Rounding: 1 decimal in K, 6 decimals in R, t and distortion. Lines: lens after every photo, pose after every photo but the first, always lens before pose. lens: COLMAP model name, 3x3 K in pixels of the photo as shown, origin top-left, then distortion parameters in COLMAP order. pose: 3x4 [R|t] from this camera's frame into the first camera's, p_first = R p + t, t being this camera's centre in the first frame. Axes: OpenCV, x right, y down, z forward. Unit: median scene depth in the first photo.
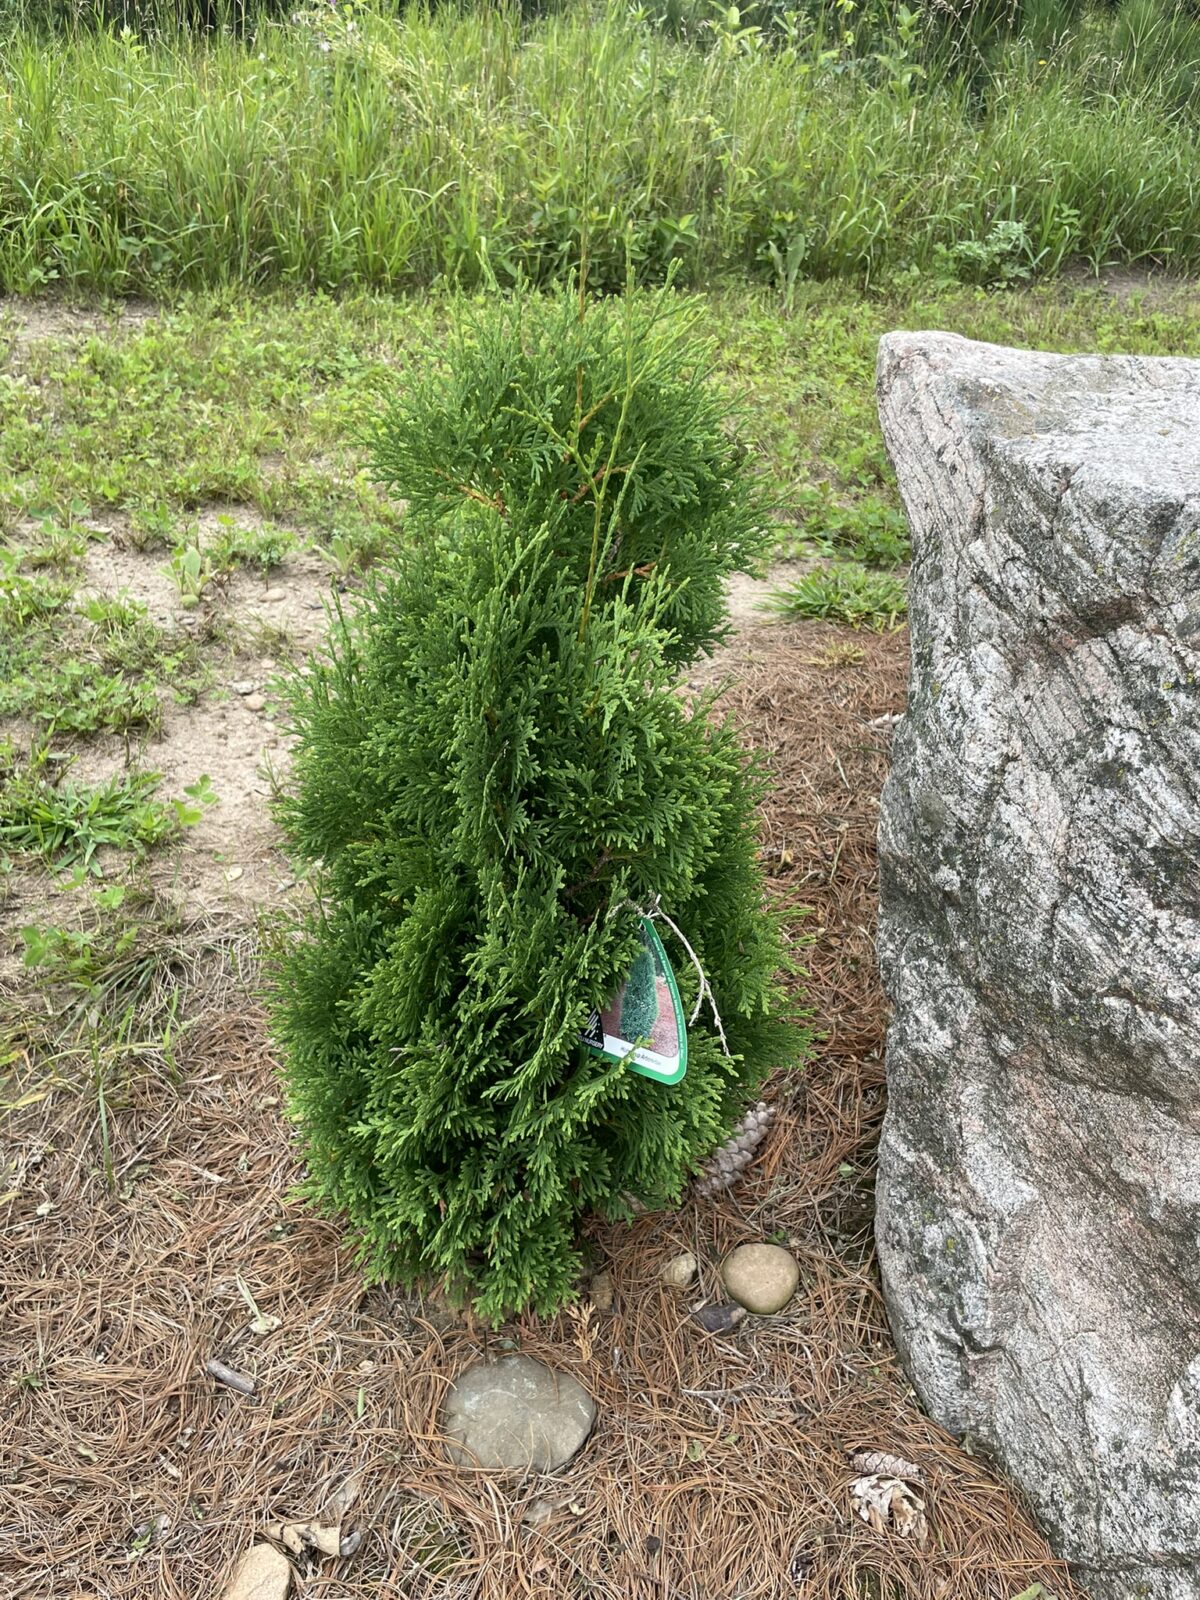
lens RADIAL K [[1322.2, 0, 603.0], [0, 1322.2, 797.7], [0, 0, 1]] dist [0.034473, -0.009157]
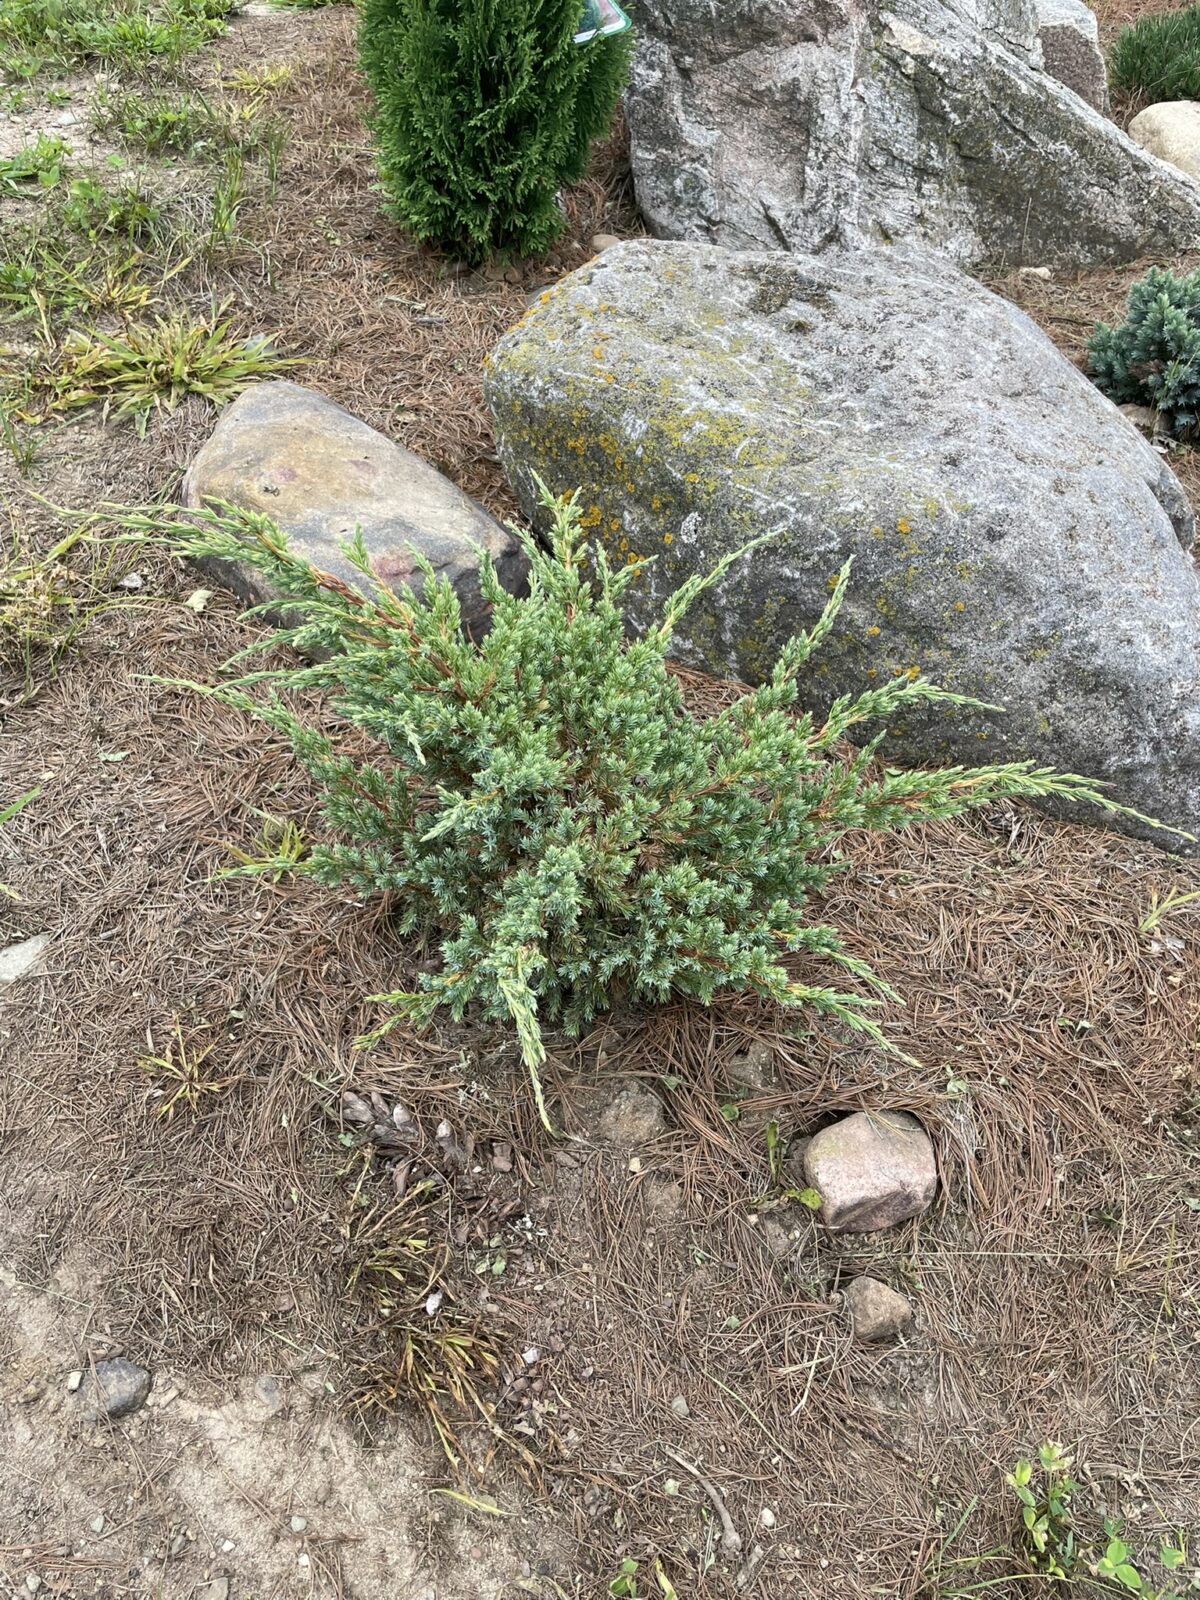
lens RADIAL K [[1322.2, 0, 598.5], [0, 1322.2, 801.1], [0, 0, 1]] dist [0.034473, -0.009157]
pose [[0.748431, -0.424376, 0.509663, -1.317716], [0.309960, 0.903205, 0.296892, 0.551243], [-0.586324, -0.064228, 0.807526, -0.658821]]
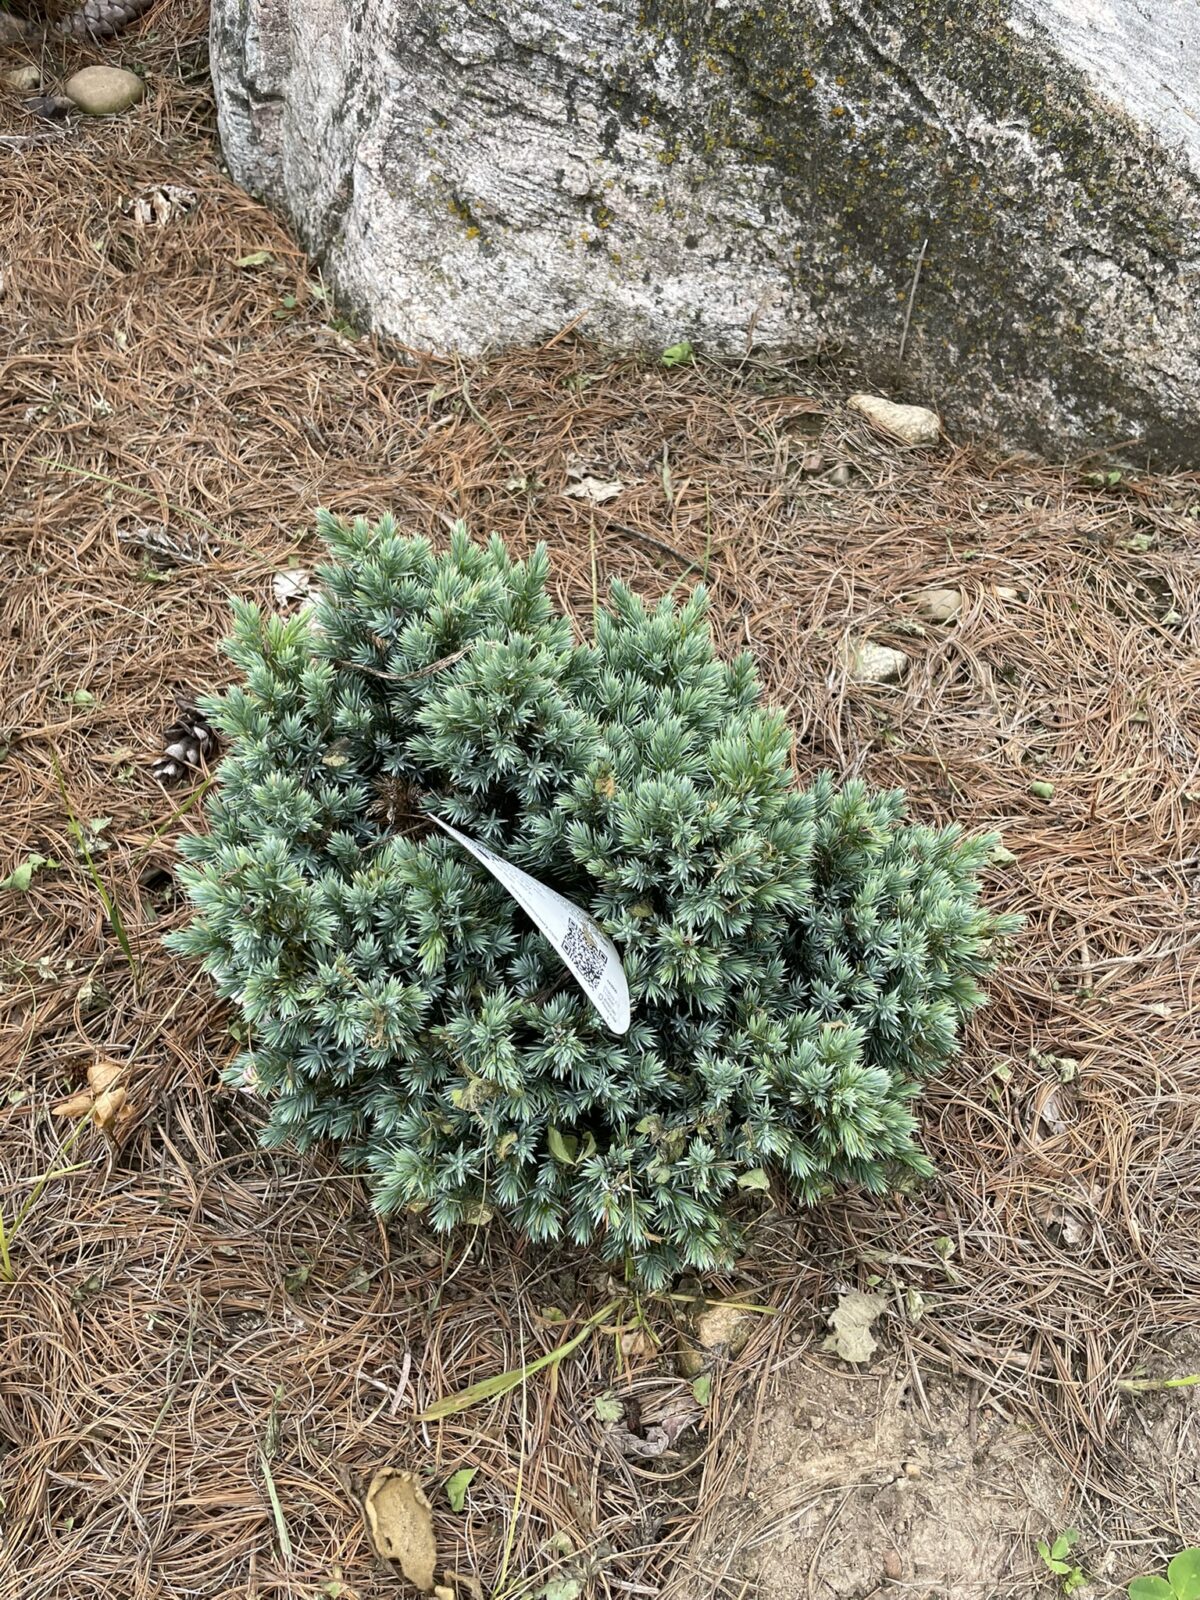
lens RADIAL K [[1322.2, 0, 598.2], [0, 1322.2, 799.9], [0, 0, 1]] dist [0.034473, -0.009157]
pose [[0.999478, -0.007031, 0.031530, 0.512344], [-0.003208, 0.949604, 0.313437, 0.607030], [-0.032145, -0.313374, 0.949085, -0.214643]]
